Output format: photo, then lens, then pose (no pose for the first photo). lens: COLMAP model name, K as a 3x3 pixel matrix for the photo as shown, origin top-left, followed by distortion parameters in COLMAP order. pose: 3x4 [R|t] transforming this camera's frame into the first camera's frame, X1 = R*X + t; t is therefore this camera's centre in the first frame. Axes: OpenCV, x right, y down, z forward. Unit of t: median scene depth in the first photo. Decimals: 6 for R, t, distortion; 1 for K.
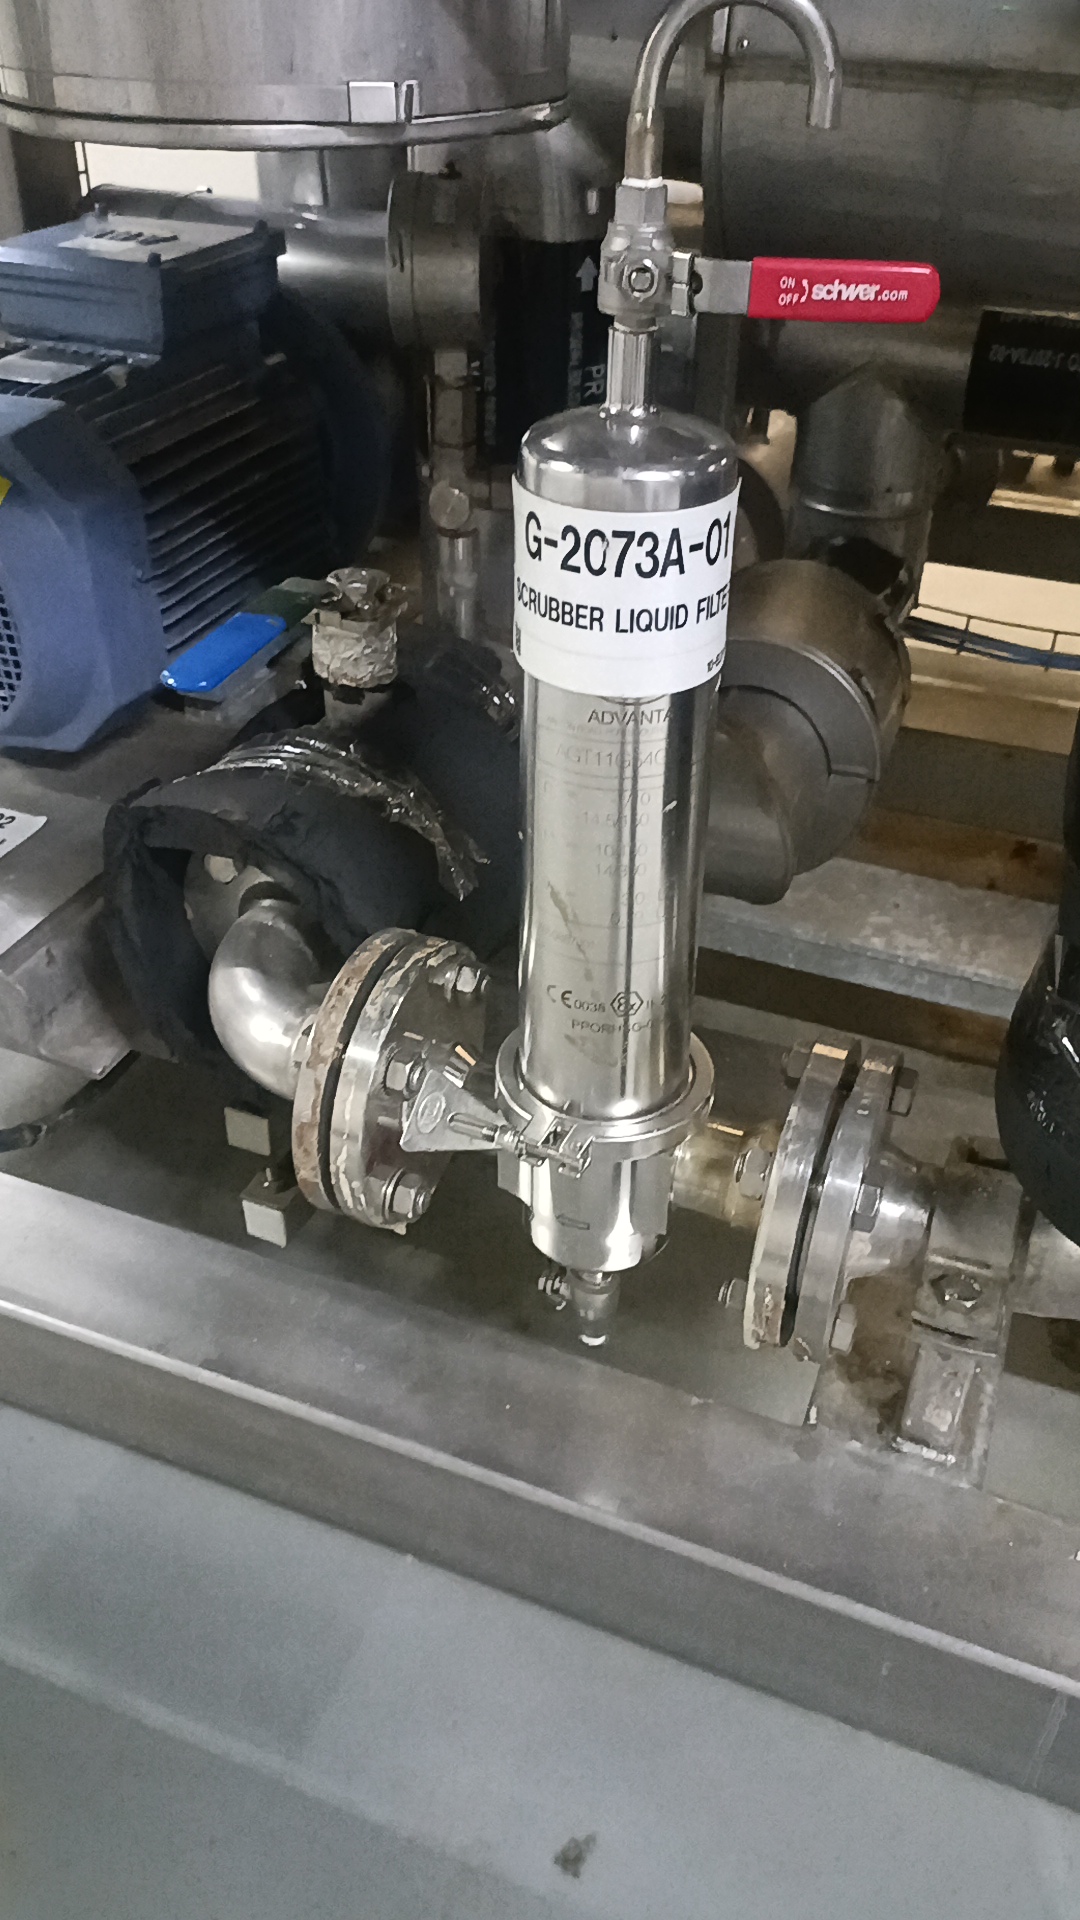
lens RADIAL K [[1478.4, 0, 507.9], [0, 1478.4, 914.0], [0, 0, 1]] dist [0.003381, -0.000210]
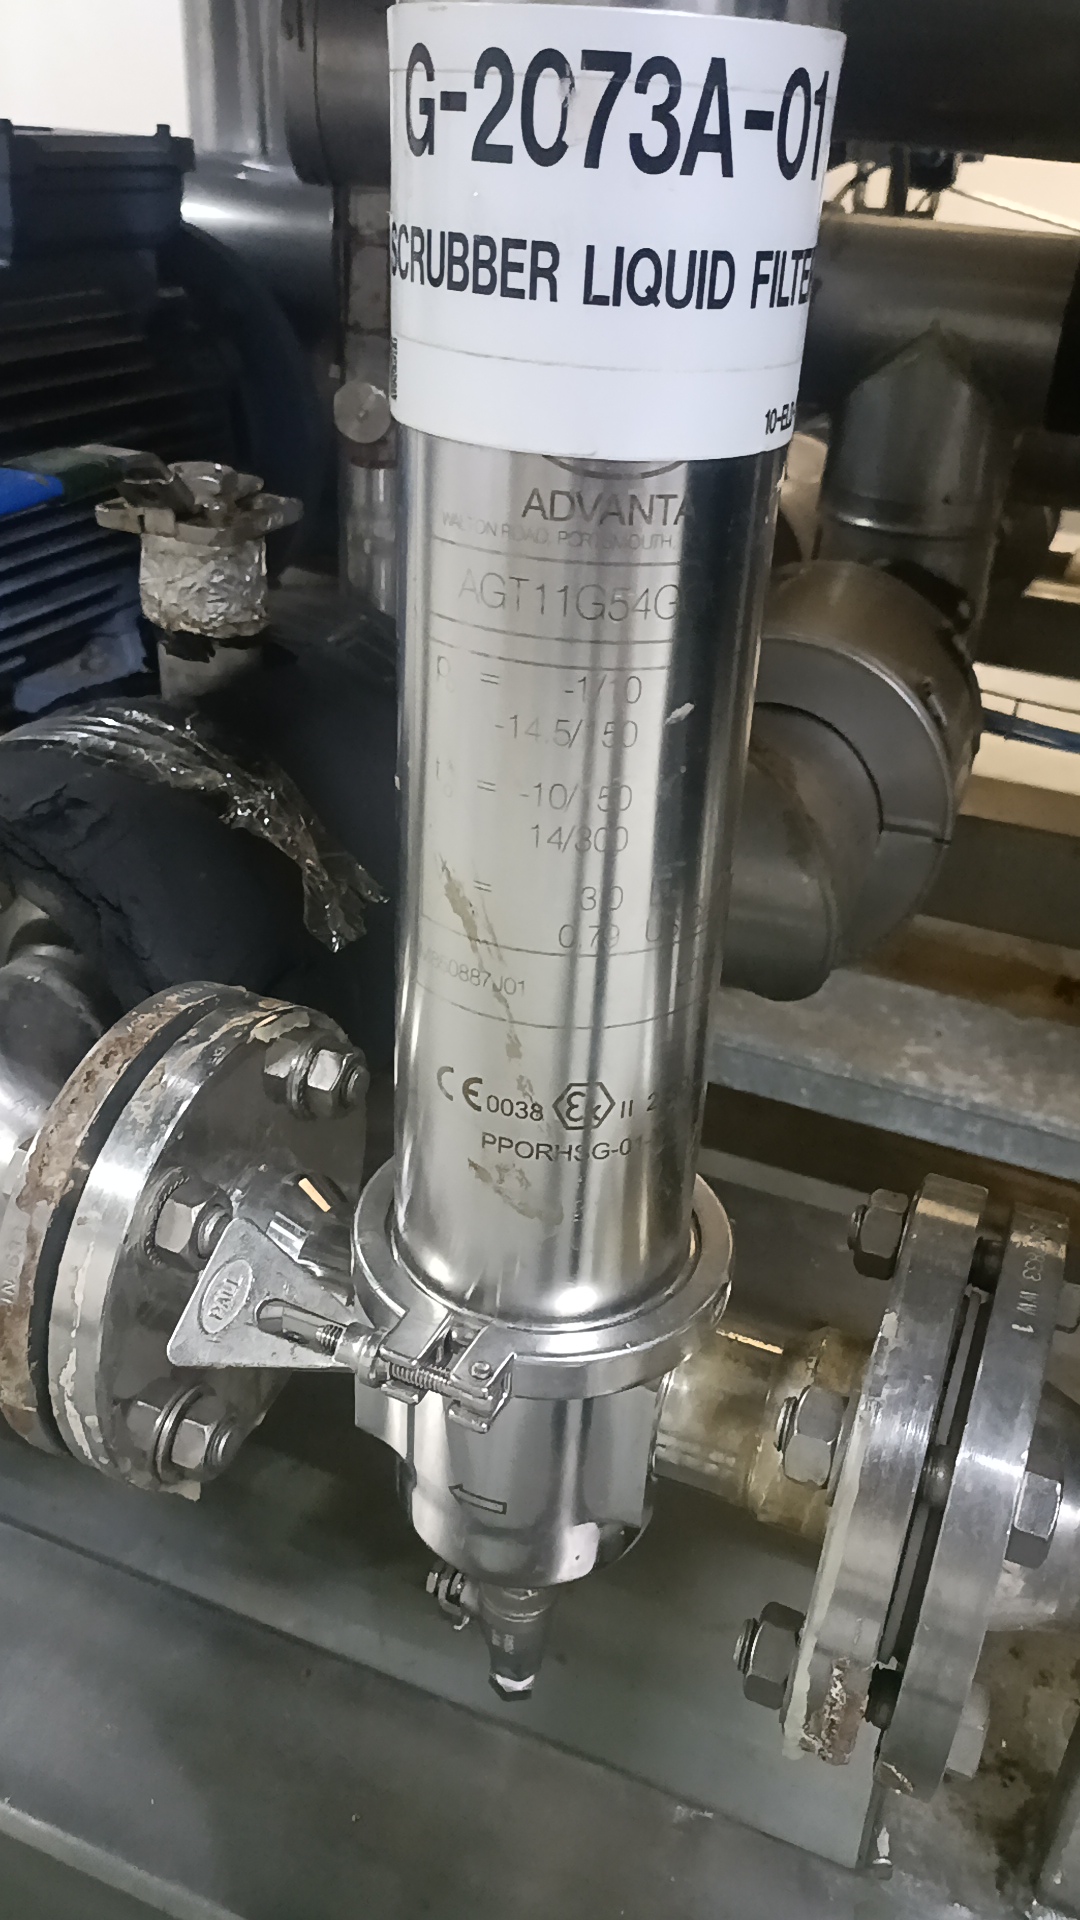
lens RADIAL K [[1489.0, 0, 515.7], [0, 1489.0, 954.9], [0, 0, 1]] dist [0.016930, -0.000099]
pose [[0.998987, 0.040301, 0.020044, 0.037628], [-0.038659, 0.996324, -0.076444, 0.042675], [-0.023051, 0.075591, 0.996872, 0.403738]]
